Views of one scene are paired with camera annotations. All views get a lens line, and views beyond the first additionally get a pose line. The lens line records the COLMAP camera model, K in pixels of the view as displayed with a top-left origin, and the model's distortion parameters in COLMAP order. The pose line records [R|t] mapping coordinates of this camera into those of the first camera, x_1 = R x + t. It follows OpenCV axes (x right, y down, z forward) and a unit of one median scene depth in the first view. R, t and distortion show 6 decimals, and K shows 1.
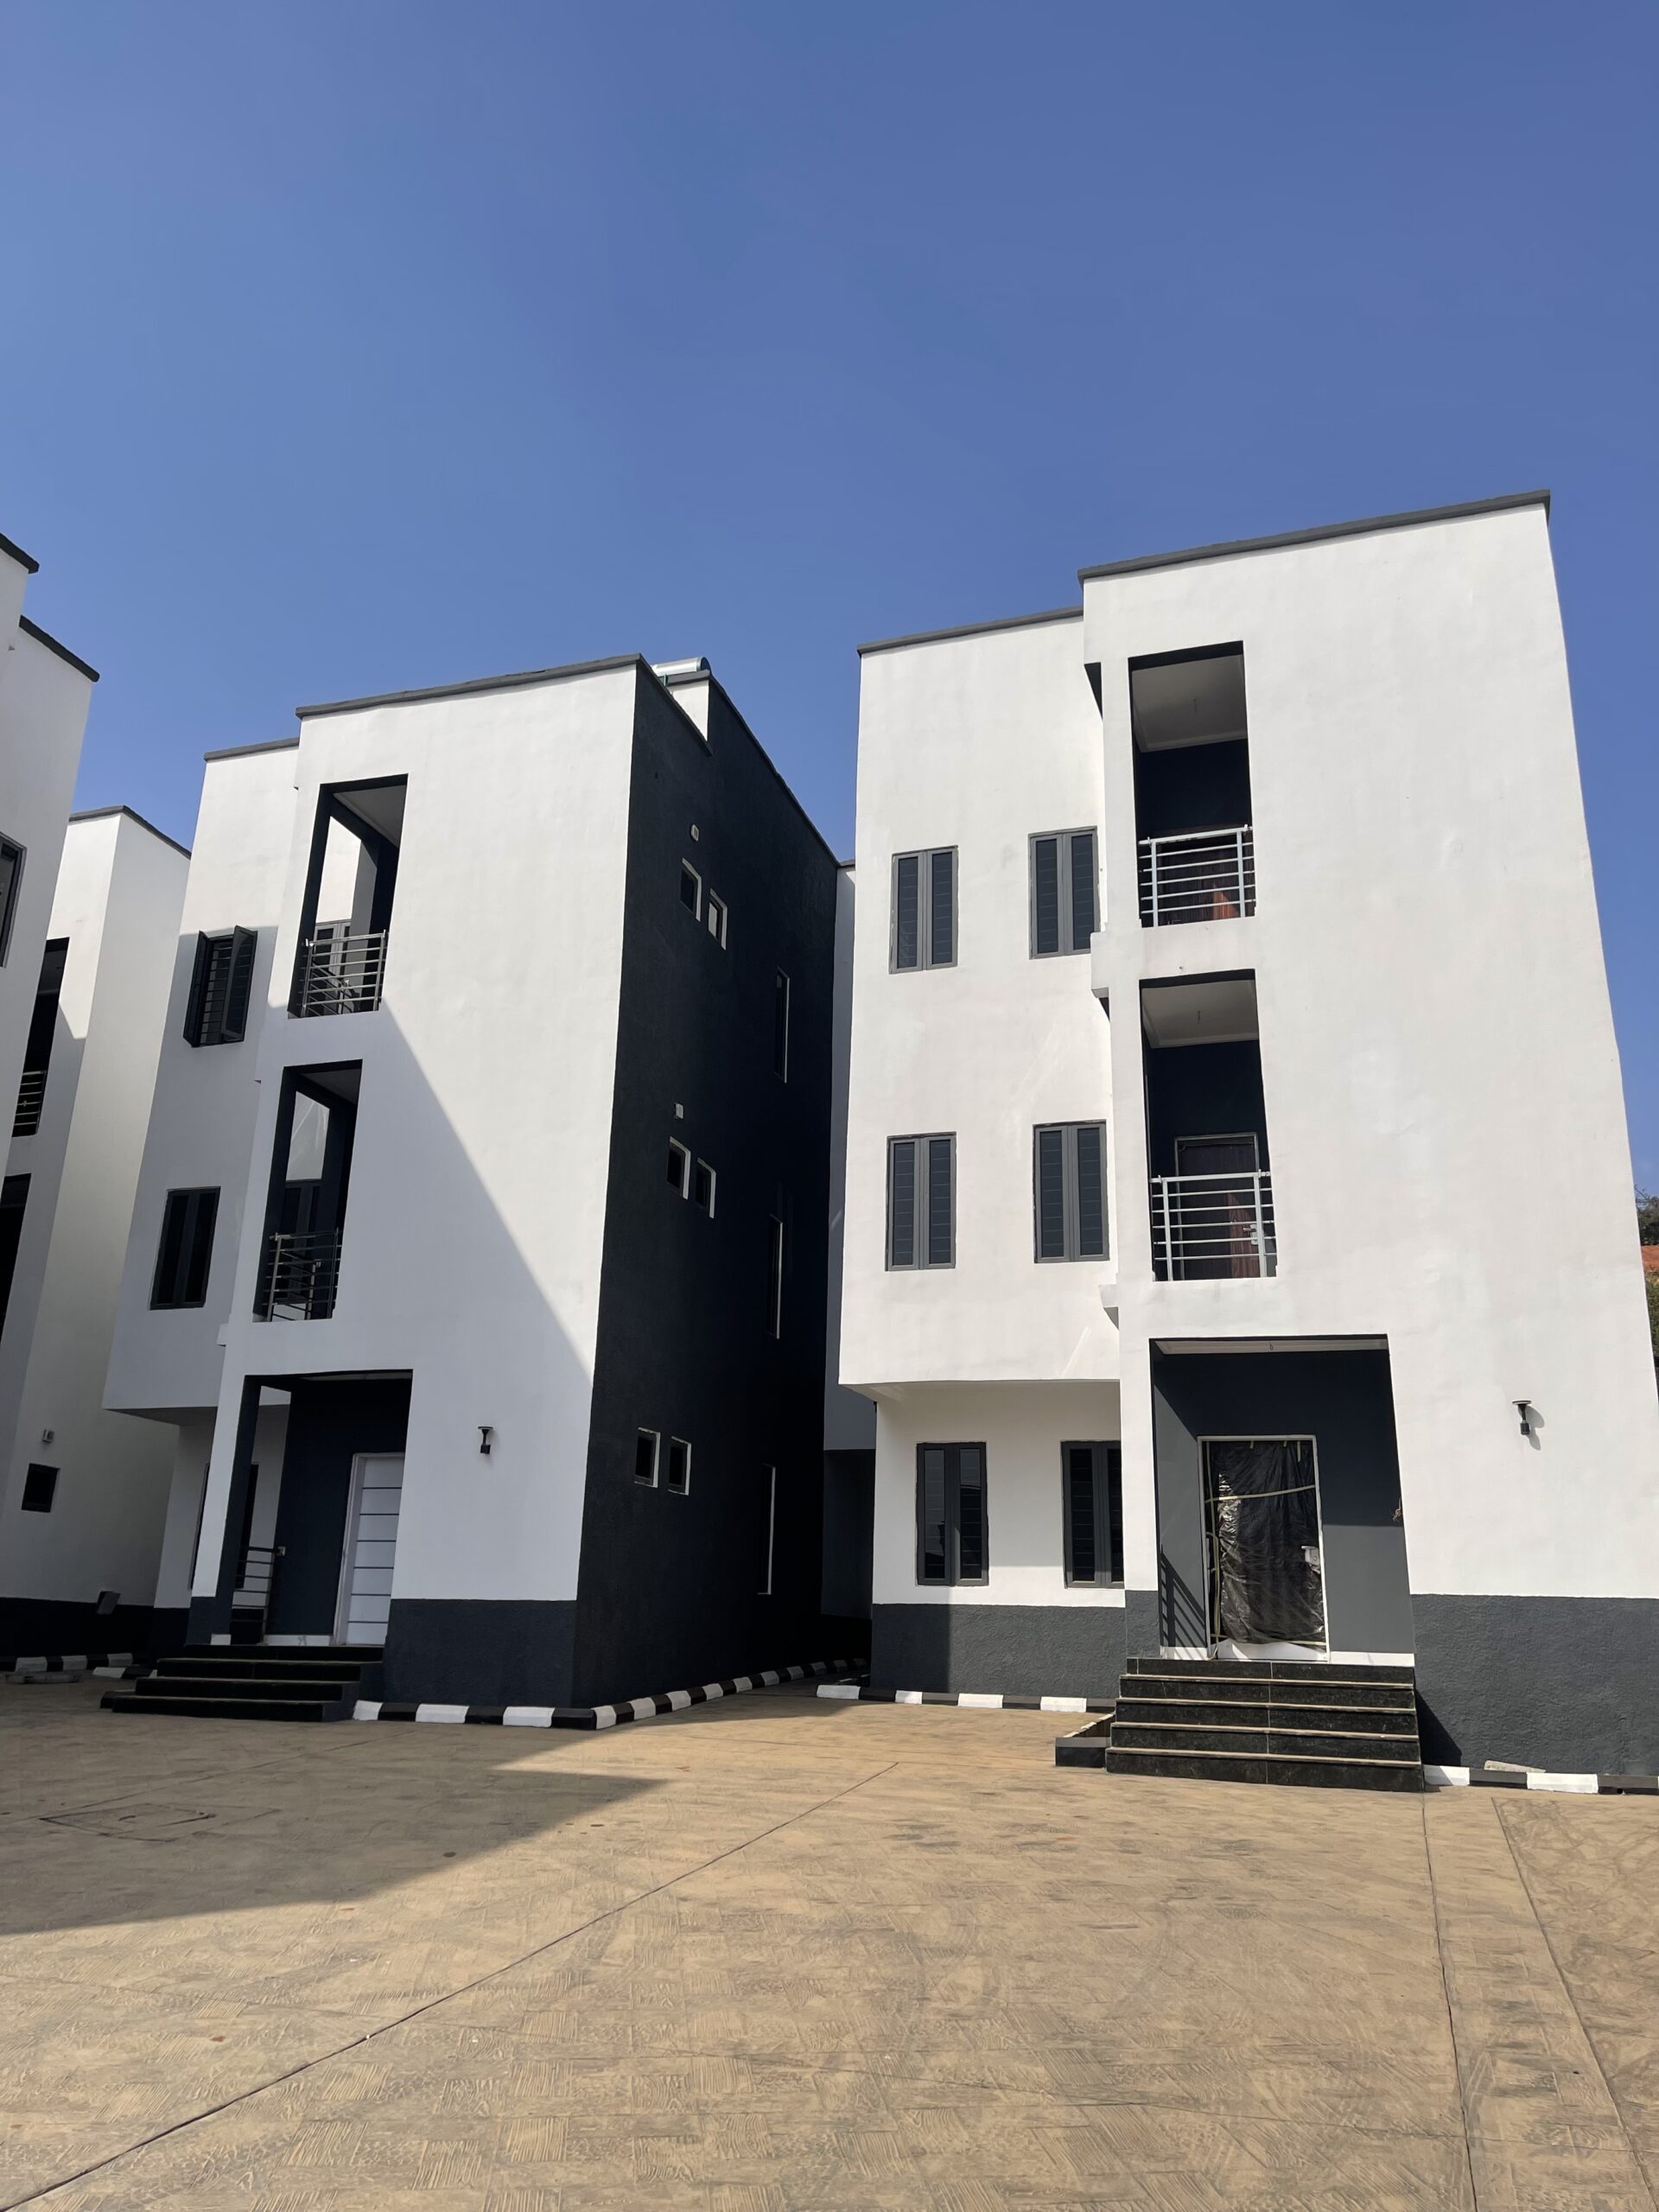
lens RADIAL K [[1673.5, 0, 814.8], [0, 1673.5, 1136.2], [0, 0, 1]] dist [0.028486, -0.013400]
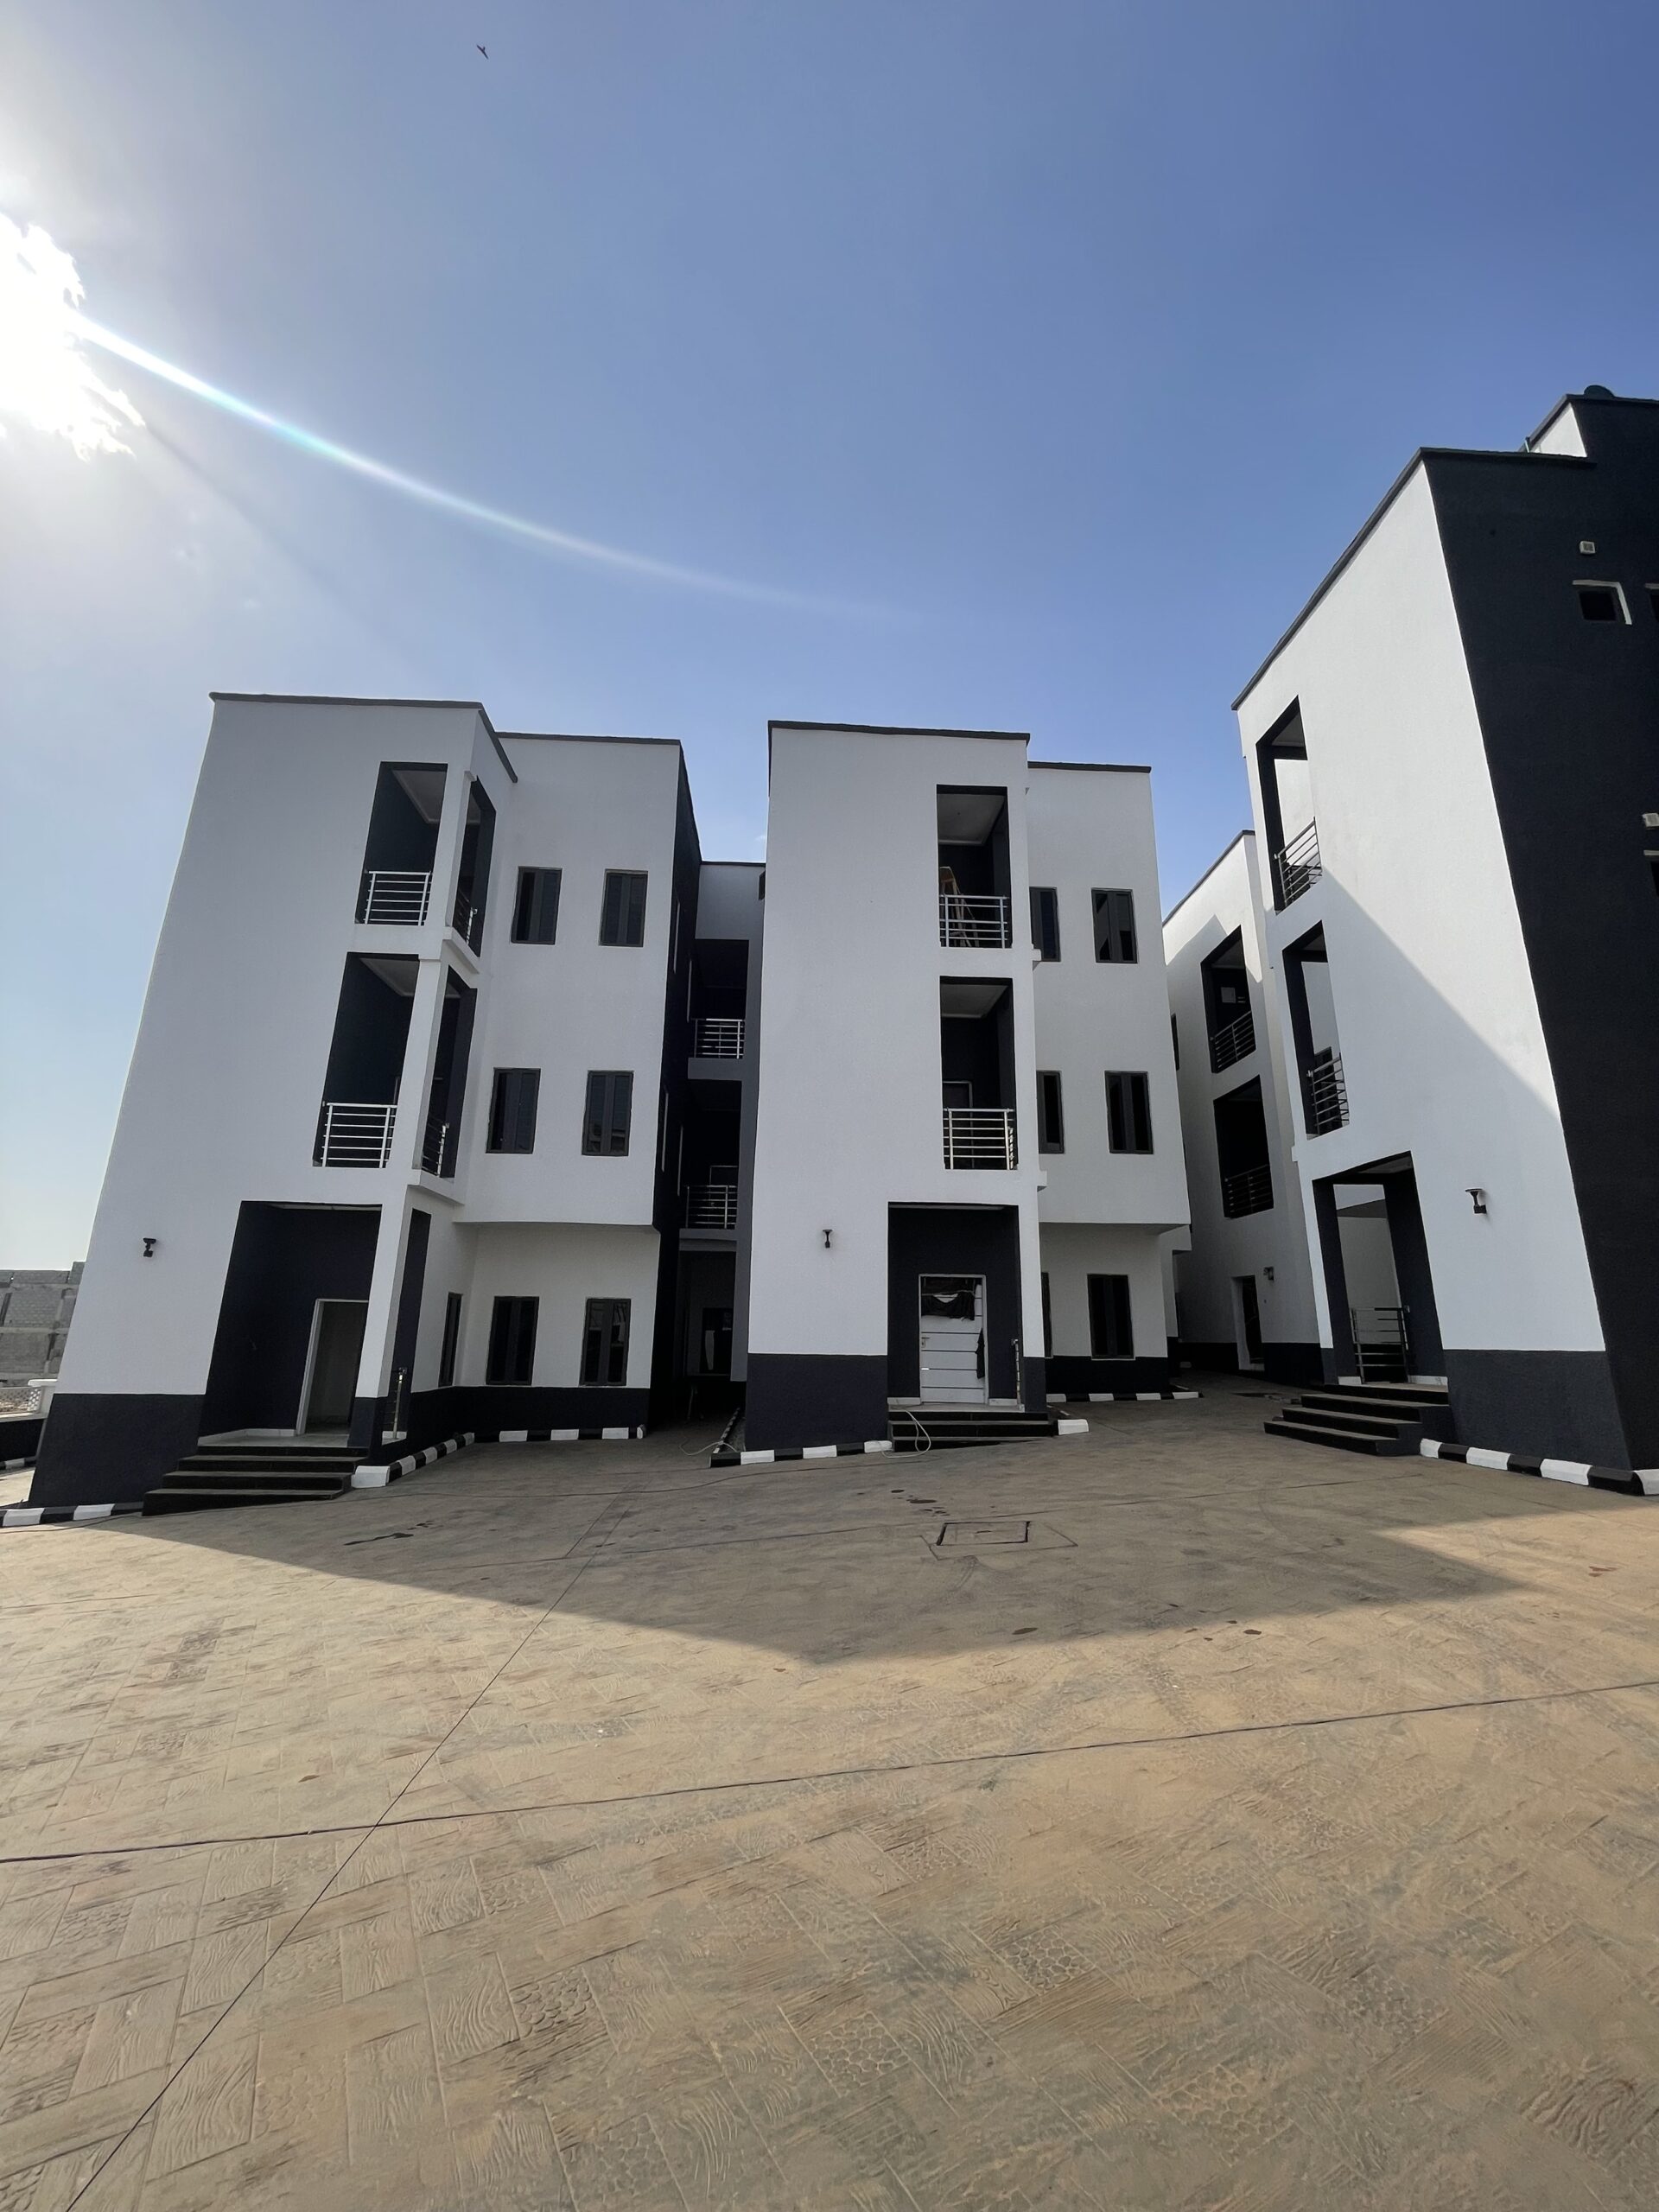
lens RADIAL K [[898.6, 0, 830.7], [0, 898.6, 1107.5], [0, 0, 1]] dist [-0.000914, 0.000315]
pose [[0.374265, -0.255399, -0.891458, 0.173754], [0.280495, 0.947472, -0.153685, 0.097376], [0.883883, -0.192530, 0.426244, 0.406352]]
